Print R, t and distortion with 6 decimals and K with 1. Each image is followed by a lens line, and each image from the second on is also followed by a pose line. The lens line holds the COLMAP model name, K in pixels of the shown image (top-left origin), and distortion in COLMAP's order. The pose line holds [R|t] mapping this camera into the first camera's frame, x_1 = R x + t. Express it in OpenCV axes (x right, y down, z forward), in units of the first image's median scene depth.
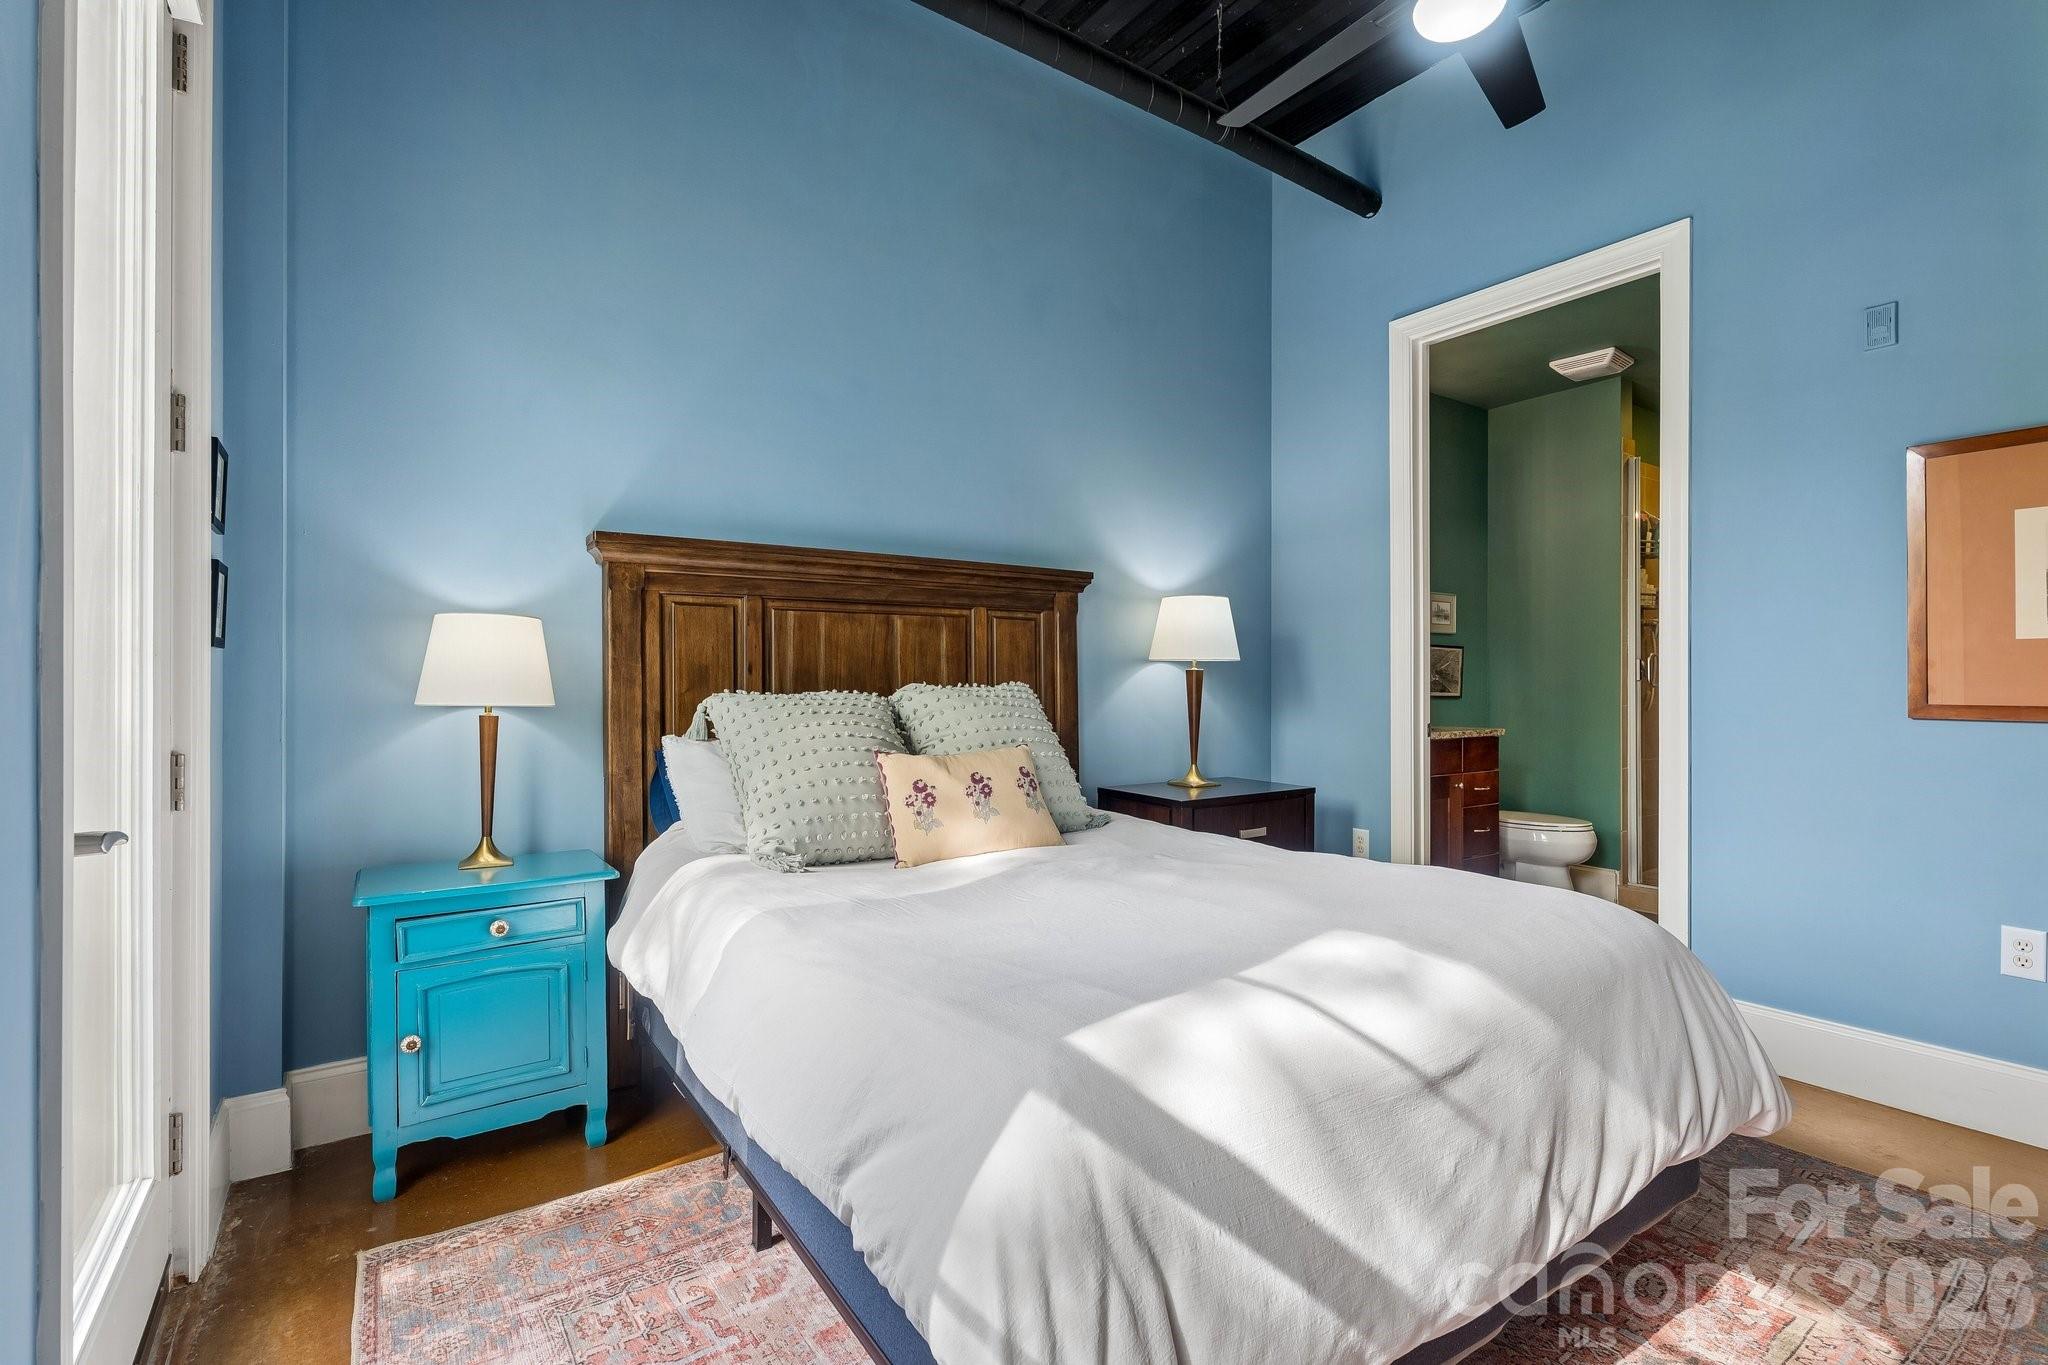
lens RADIAL K [[957.6, 0, 1015.3], [0, 957.6, 684.3], [0, 0, 1]] dist [0.001431, 0.003304]
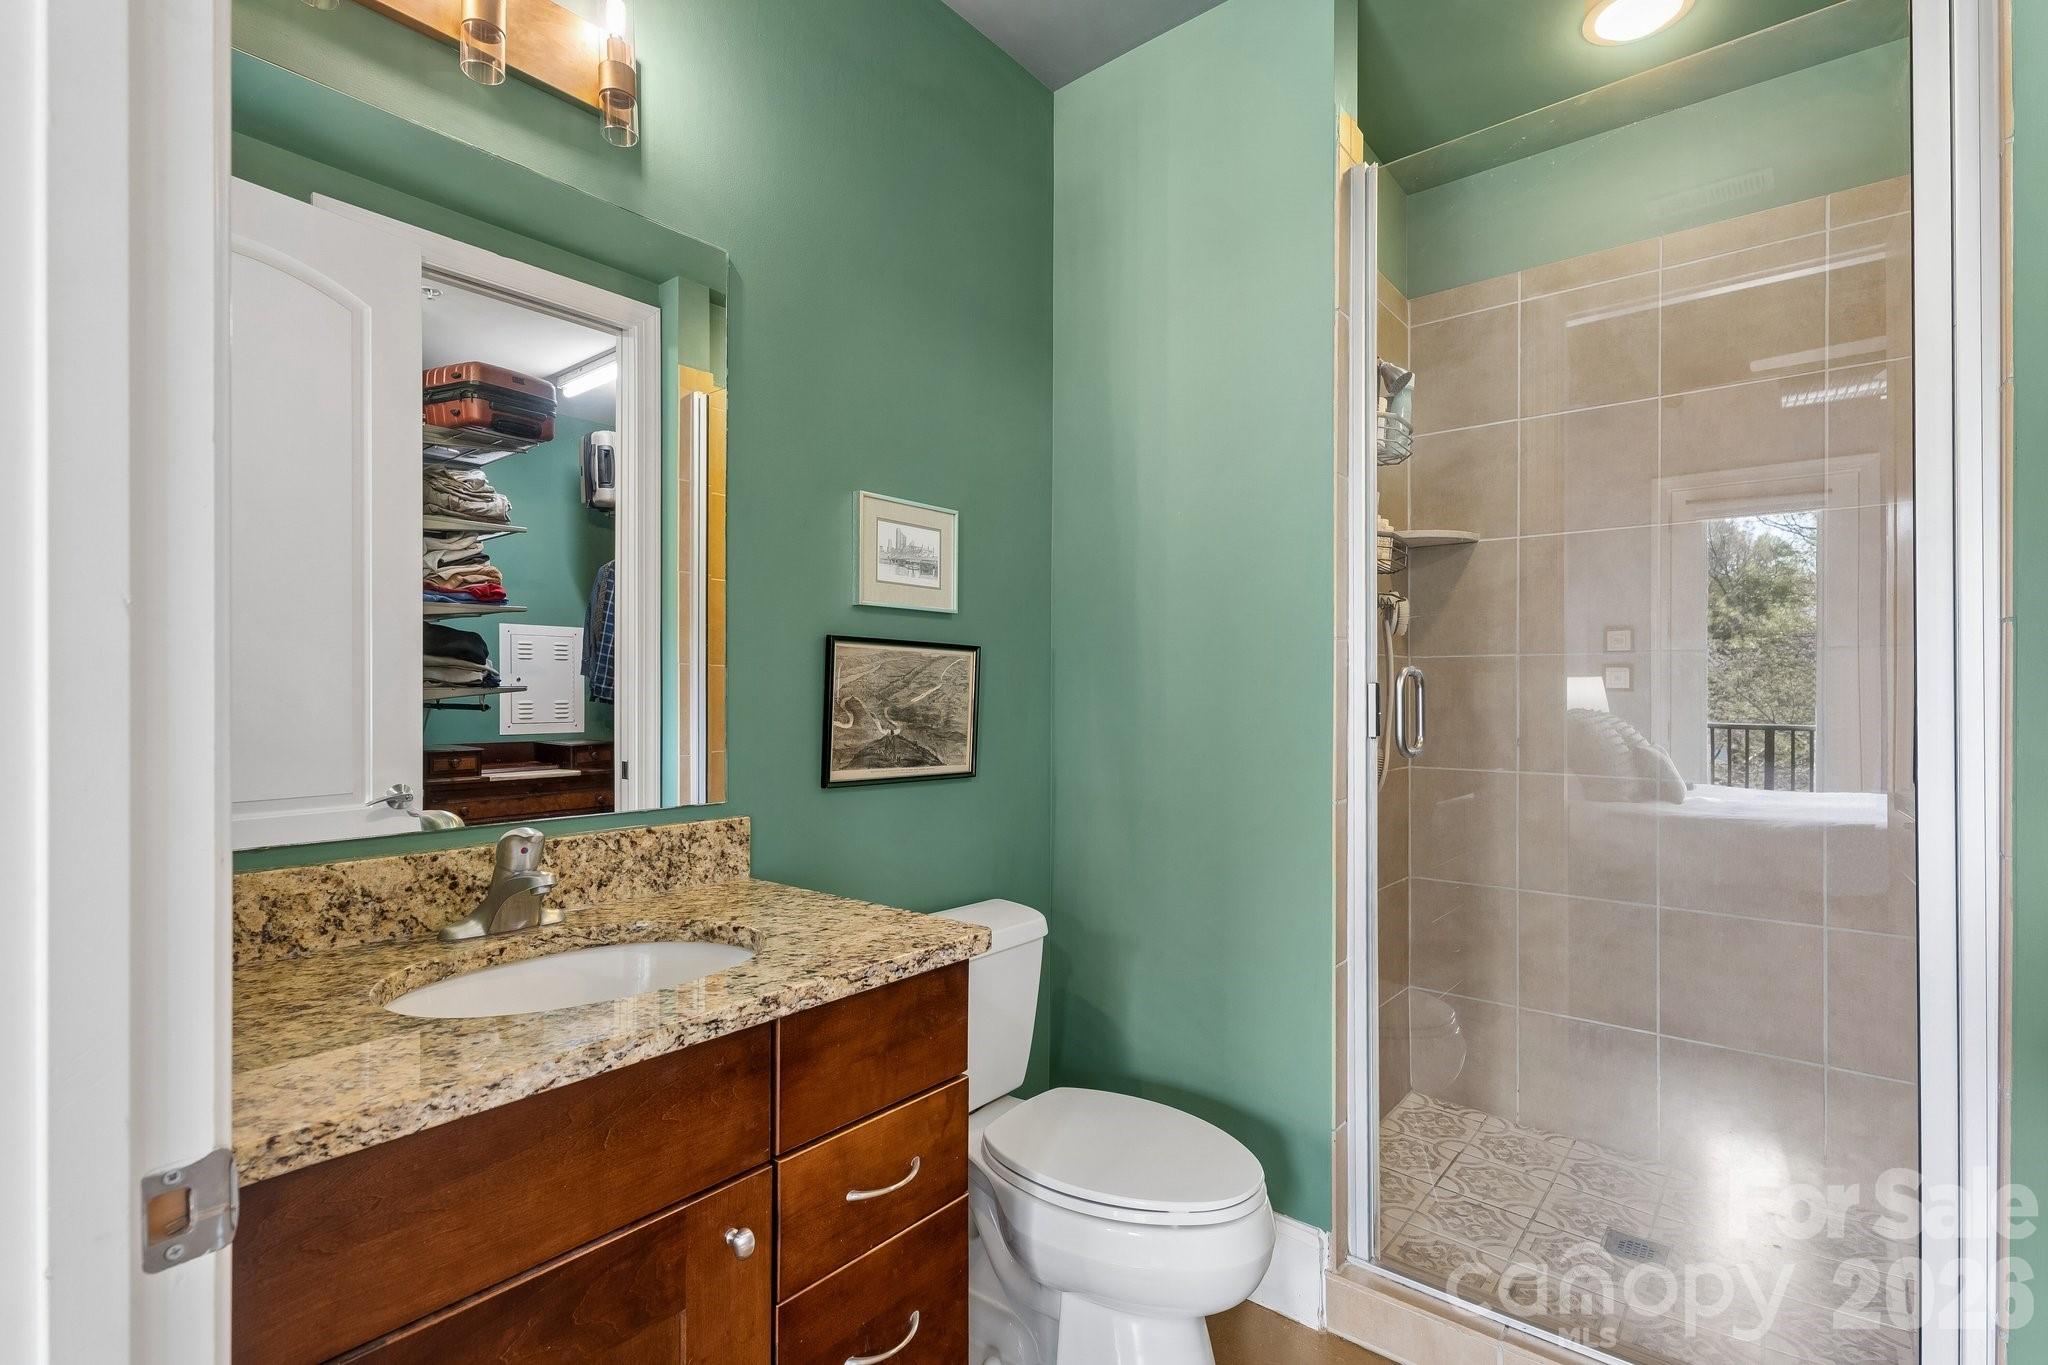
lens RADIAL K [[957.6, 0, 1022.5], [0, 957.6, 690.3], [0, 0, 1]] dist [0.001431, 0.003304]
pose [[0.960538, 0.005274, 0.278098, 0.382510], [-0.003450, 0.999969, -0.007049, -0.019060], [-0.278127, 0.005811, 0.960527, 0.628324]]
